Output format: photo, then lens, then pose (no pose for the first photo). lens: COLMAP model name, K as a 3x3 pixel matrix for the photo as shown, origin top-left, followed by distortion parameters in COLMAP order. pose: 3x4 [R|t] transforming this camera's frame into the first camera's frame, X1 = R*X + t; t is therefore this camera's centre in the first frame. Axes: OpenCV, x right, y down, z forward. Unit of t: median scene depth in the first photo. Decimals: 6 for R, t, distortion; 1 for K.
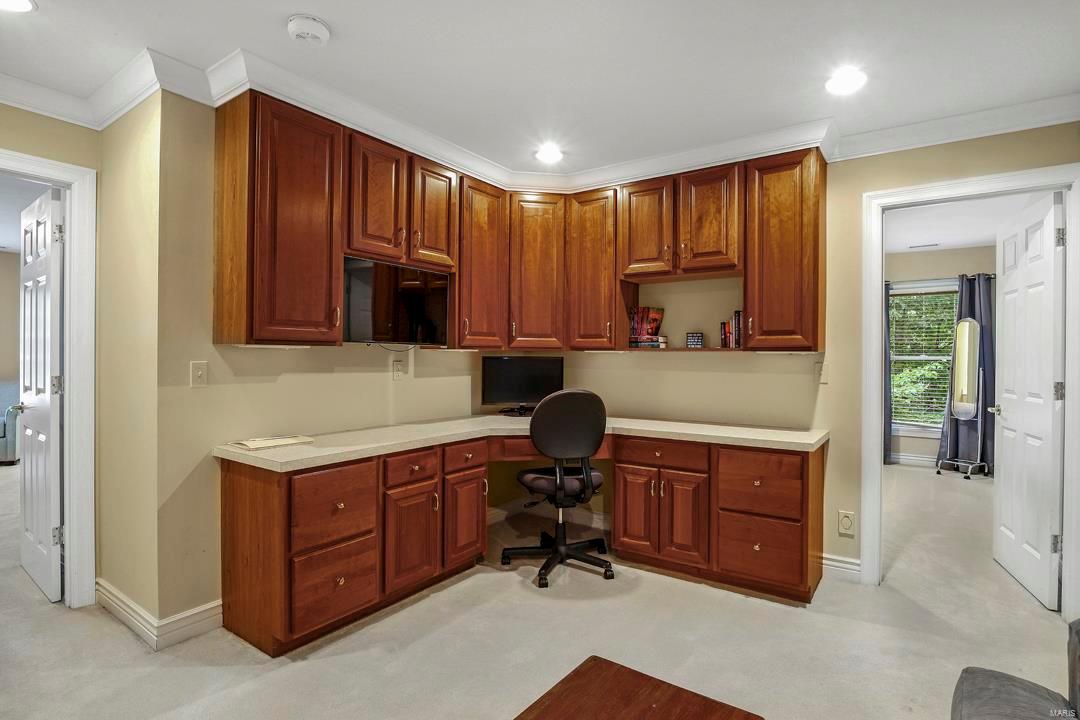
lens RADIAL K [[546.8, 0, 537.0], [0, 546.8, 355.7], [0, 0, 1]] dist [-0.022157, -0.001744]
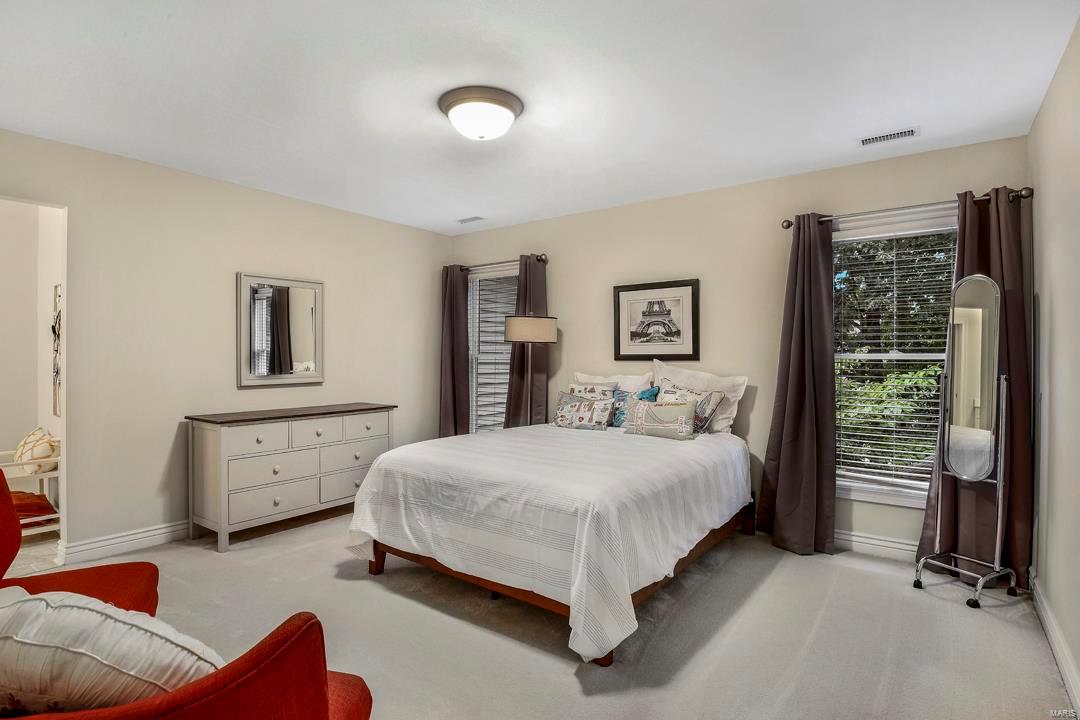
lens RADIAL K [[546.8, 0, 543.8], [0, 546.8, 358.2], [0, 0, 1]] dist [-0.022157, -0.001744]
pose [[0.999956, -0.000962, -0.009286, 0.395045], [0.000922, 0.999990, -0.004351, 0.008756], [0.009290, 0.004343, 0.999947, 0.486668]]
